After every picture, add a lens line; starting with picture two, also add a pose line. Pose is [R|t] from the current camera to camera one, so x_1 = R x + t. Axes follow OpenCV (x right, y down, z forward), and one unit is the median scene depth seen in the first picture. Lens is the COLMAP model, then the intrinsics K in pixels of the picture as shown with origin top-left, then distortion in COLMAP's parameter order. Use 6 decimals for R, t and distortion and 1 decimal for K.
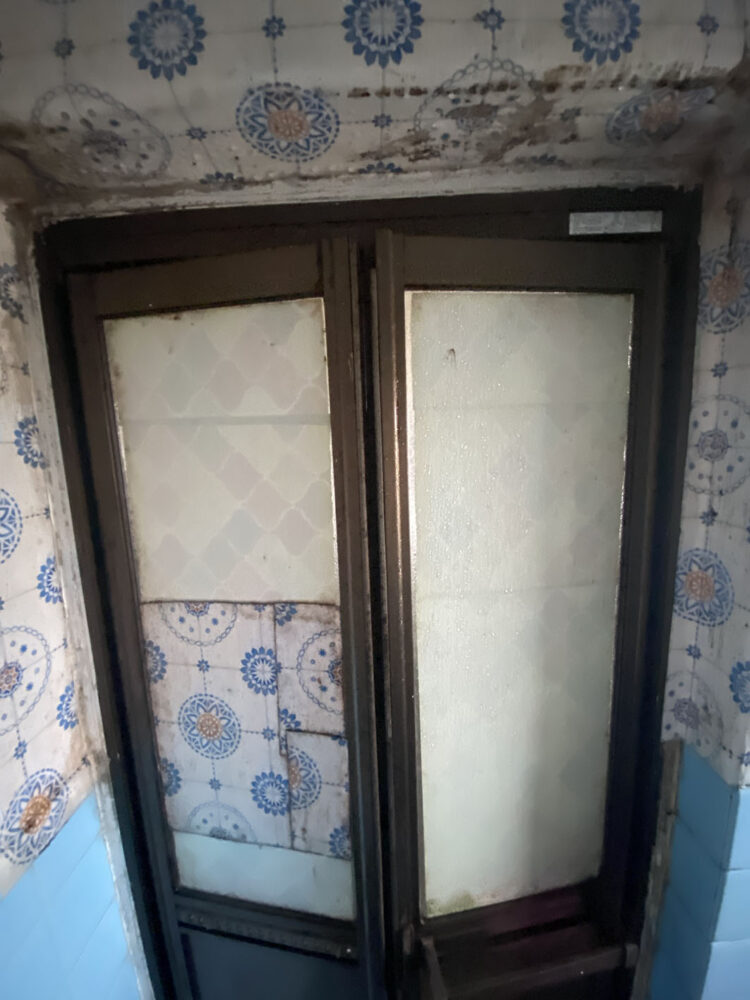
lens RADIAL K [[409.3, 0, 371.6], [0, 409.3, 505.5], [0, 0, 1]] dist [0.021609, -0.019056]
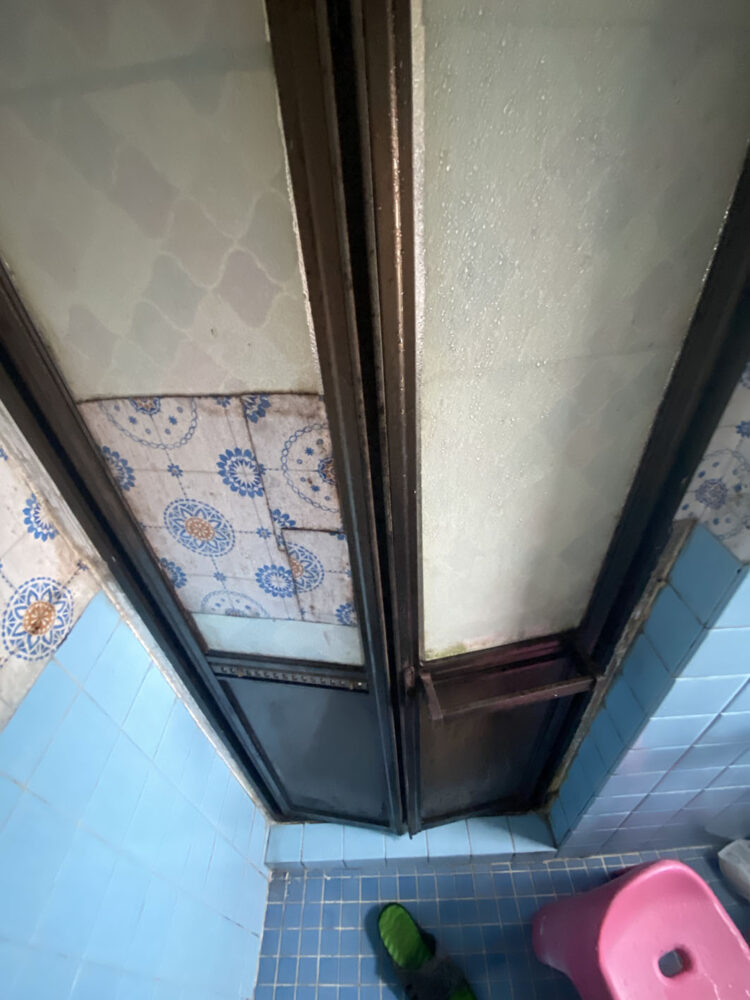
lens RADIAL K [[409.3, 0, 371.6], [0, 409.3, 505.5], [0, 0, 1]] dist [0.021609, -0.019056]
pose [[0.998888, -0.047154, -0.000243, 0.003620], [0.041605, 0.878884, 0.475218, 0.058056], [-0.022195, -0.474700, 0.879868, 0.191170]]
